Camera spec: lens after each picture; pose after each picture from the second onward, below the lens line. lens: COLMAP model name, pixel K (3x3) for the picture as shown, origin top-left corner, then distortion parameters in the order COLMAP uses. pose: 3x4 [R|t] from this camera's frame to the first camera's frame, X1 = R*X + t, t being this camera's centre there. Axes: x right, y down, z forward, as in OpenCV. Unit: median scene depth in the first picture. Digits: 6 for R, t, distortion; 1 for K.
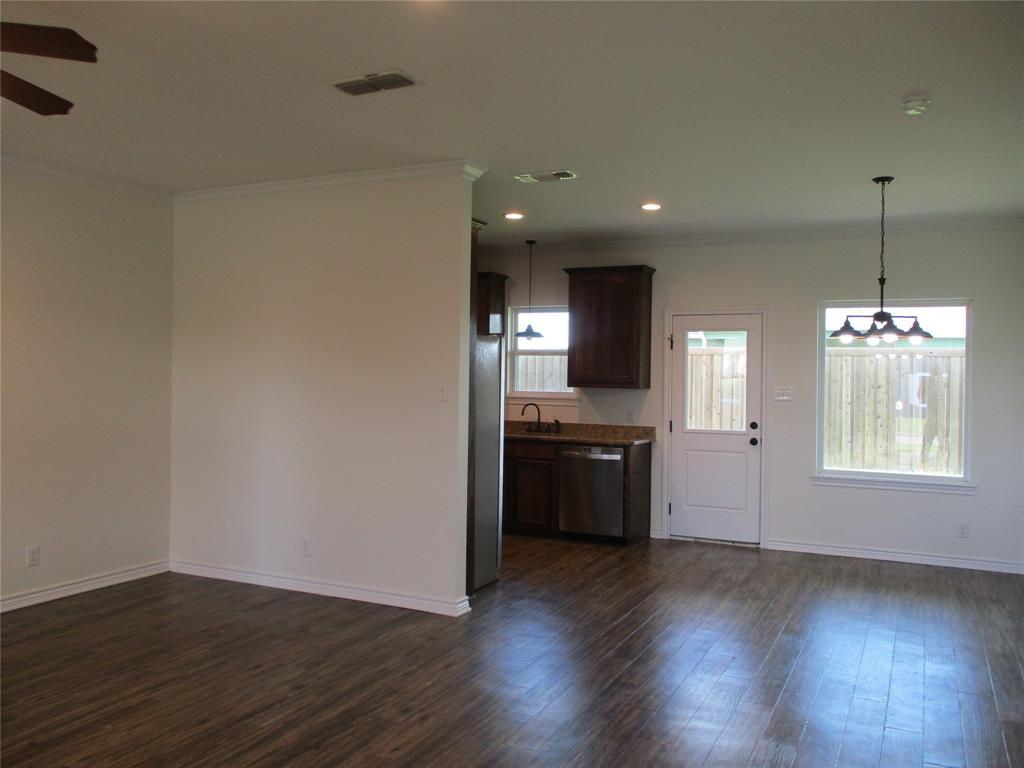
lens RADIAL K [[853.0, 0, 512.0], [0, 853.0, 382.4], [0, 0, 1]] dist [-0.029880, 0.003166]
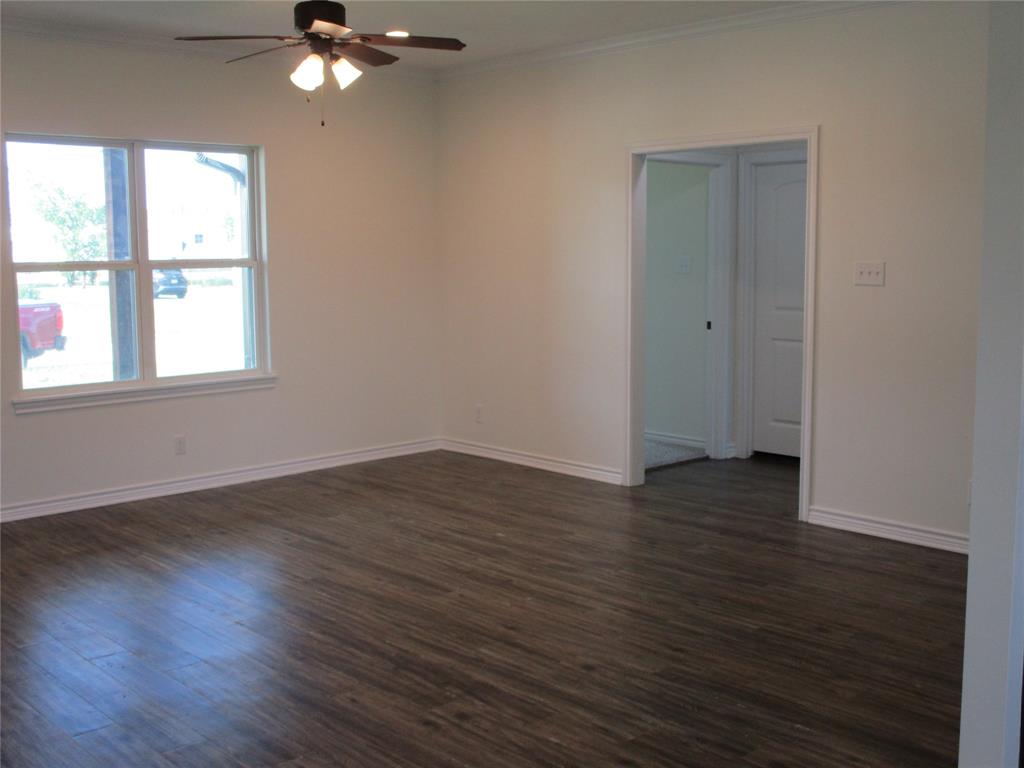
lens RADIAL K [[1143.9, 0, 513.1], [0, 1143.9, 383.2], [0, 0, 1]] dist [-0.011184, 0.000000]
pose [[-0.355950, 0.104728, -0.928618, 0.726025], [-0.007535, 0.993347, 0.114916, -0.007793], [0.934475, 0.047902, -0.352792, 1.353314]]
